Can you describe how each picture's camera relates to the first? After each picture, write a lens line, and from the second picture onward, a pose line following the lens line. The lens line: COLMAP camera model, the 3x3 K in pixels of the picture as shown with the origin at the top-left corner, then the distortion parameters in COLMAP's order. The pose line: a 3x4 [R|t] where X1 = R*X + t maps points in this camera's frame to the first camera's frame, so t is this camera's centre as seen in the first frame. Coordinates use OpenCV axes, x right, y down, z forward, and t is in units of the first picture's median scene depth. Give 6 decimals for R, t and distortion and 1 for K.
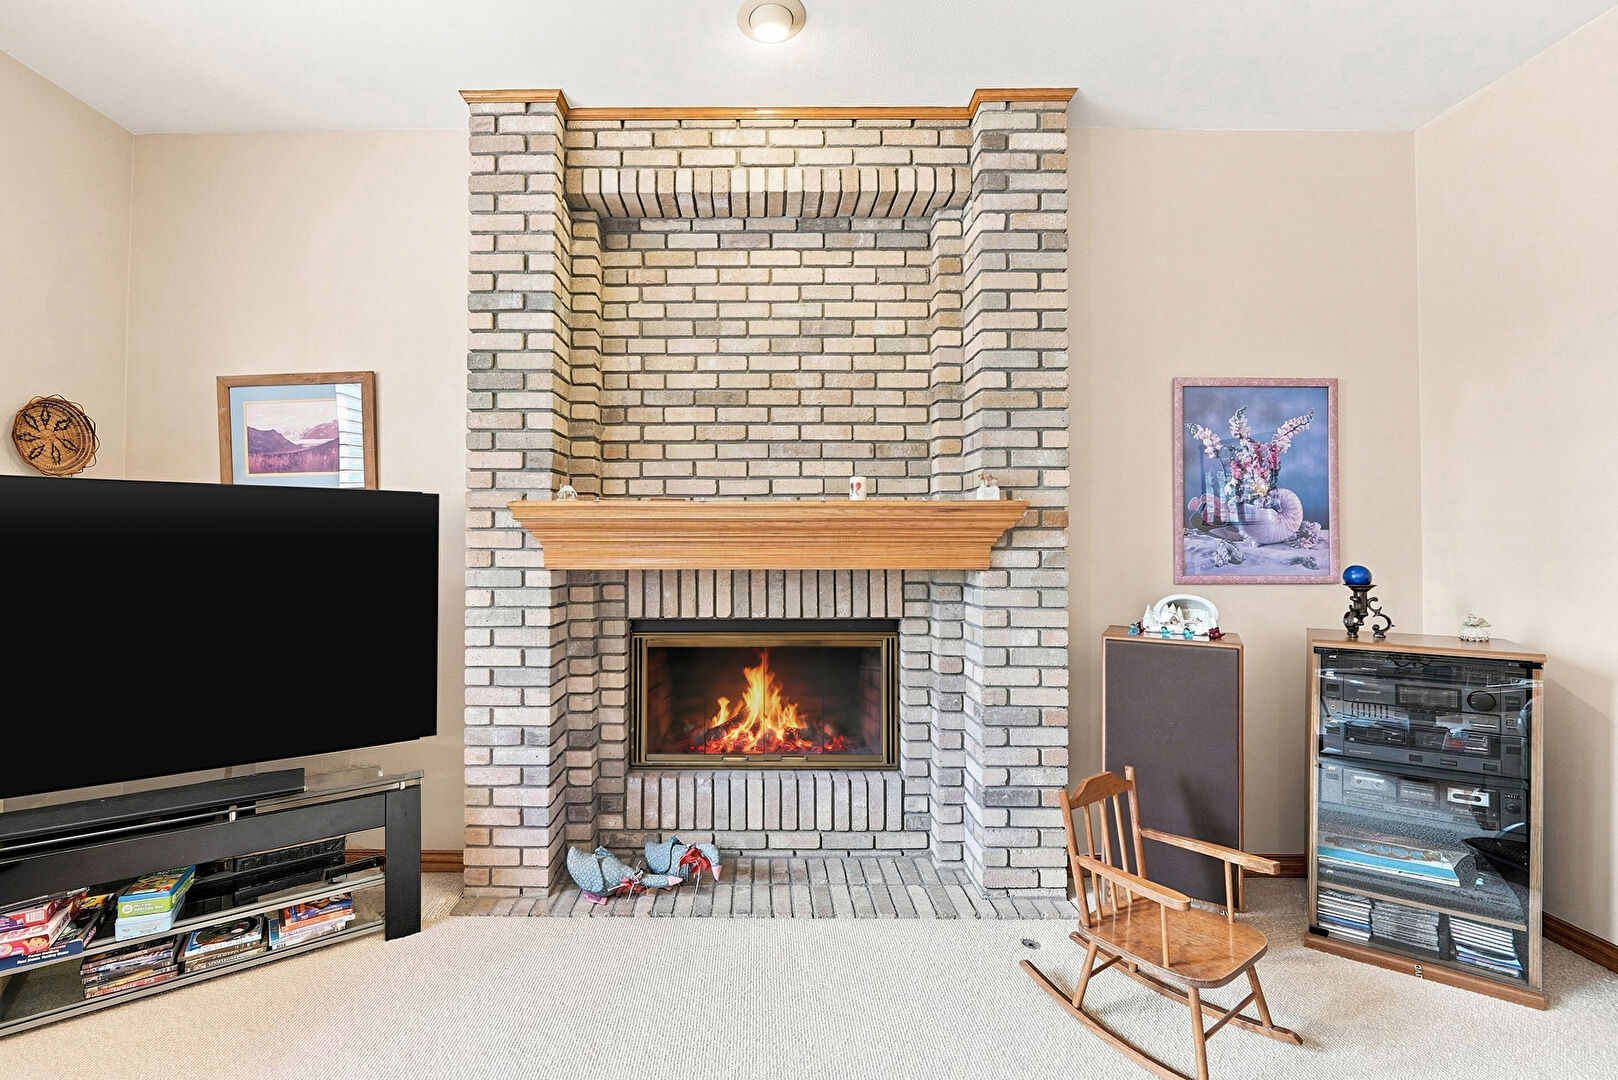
lens RADIAL K [[851.9, 0, 810.5], [0, 851.9, 522.6], [0, 0, 1]] dist [-0.001406, -0.000422]
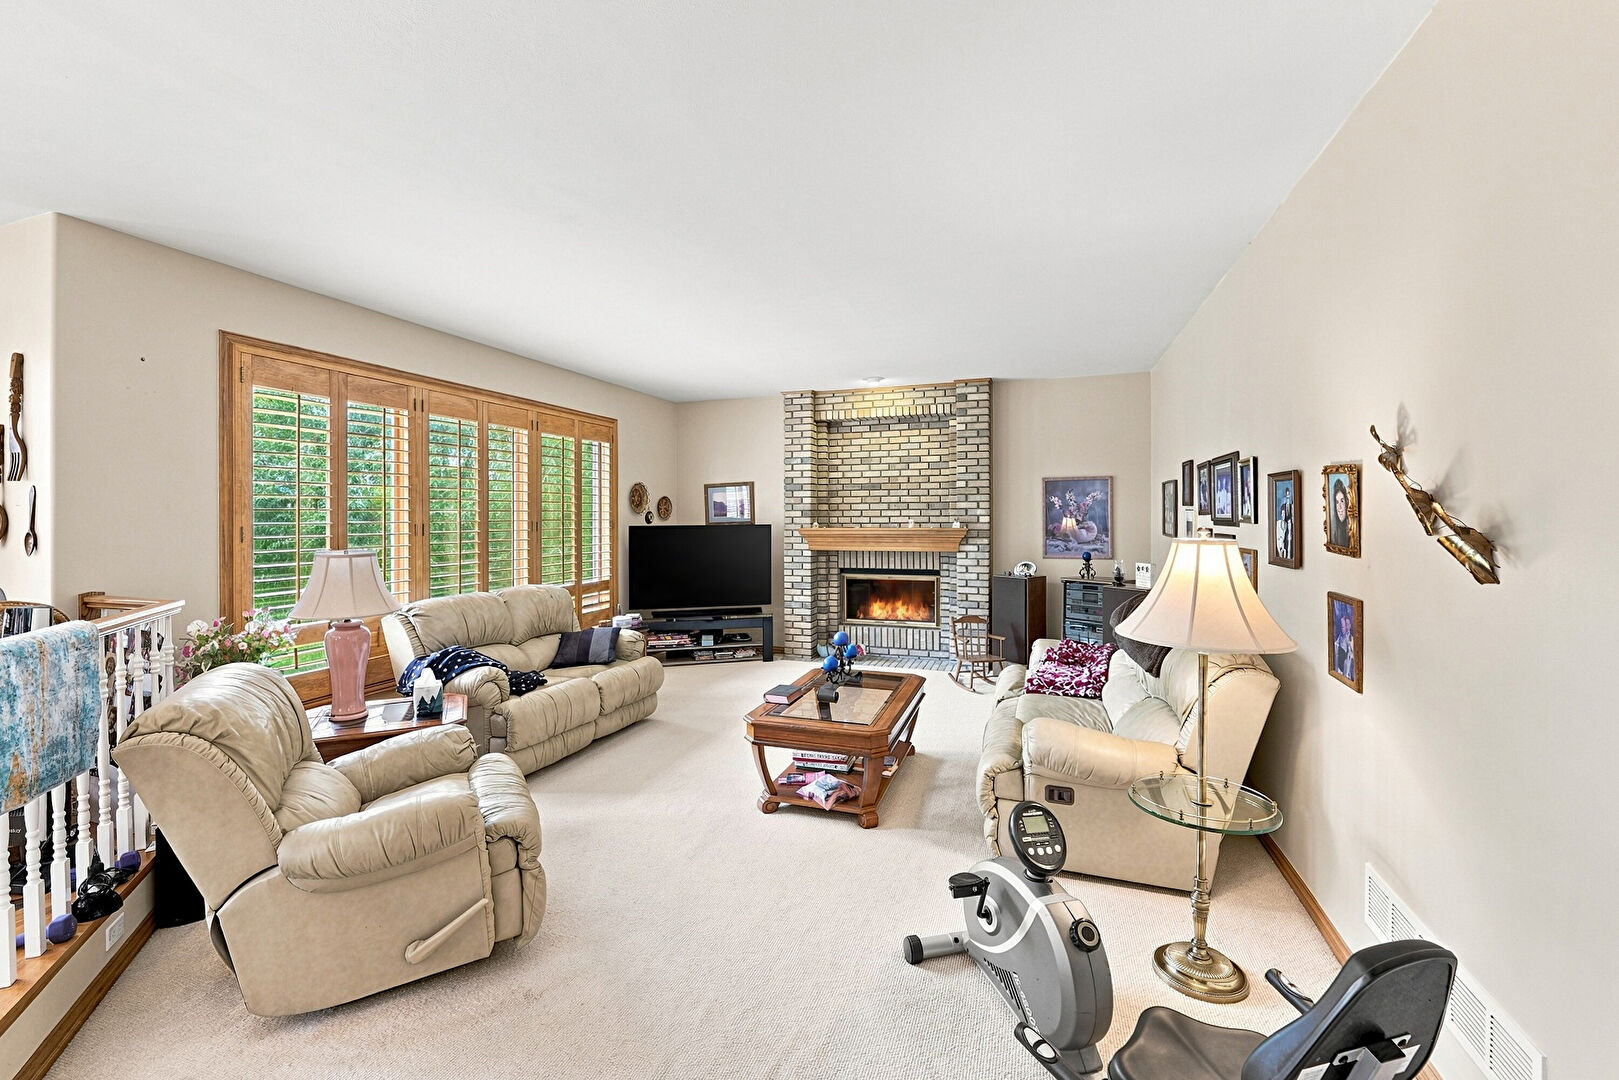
lens RADIAL K [[656.0, 0, 801.2], [0, 656.0, 543.7], [0, 0, 1]] dist [-0.001037, -0.000216]
pose [[0.946402, 0.006942, -0.322915, 0.377988], [0.009440, 0.998747, 0.049136, -0.075376], [0.322852, -0.049551, 0.945151, -1.102080]]
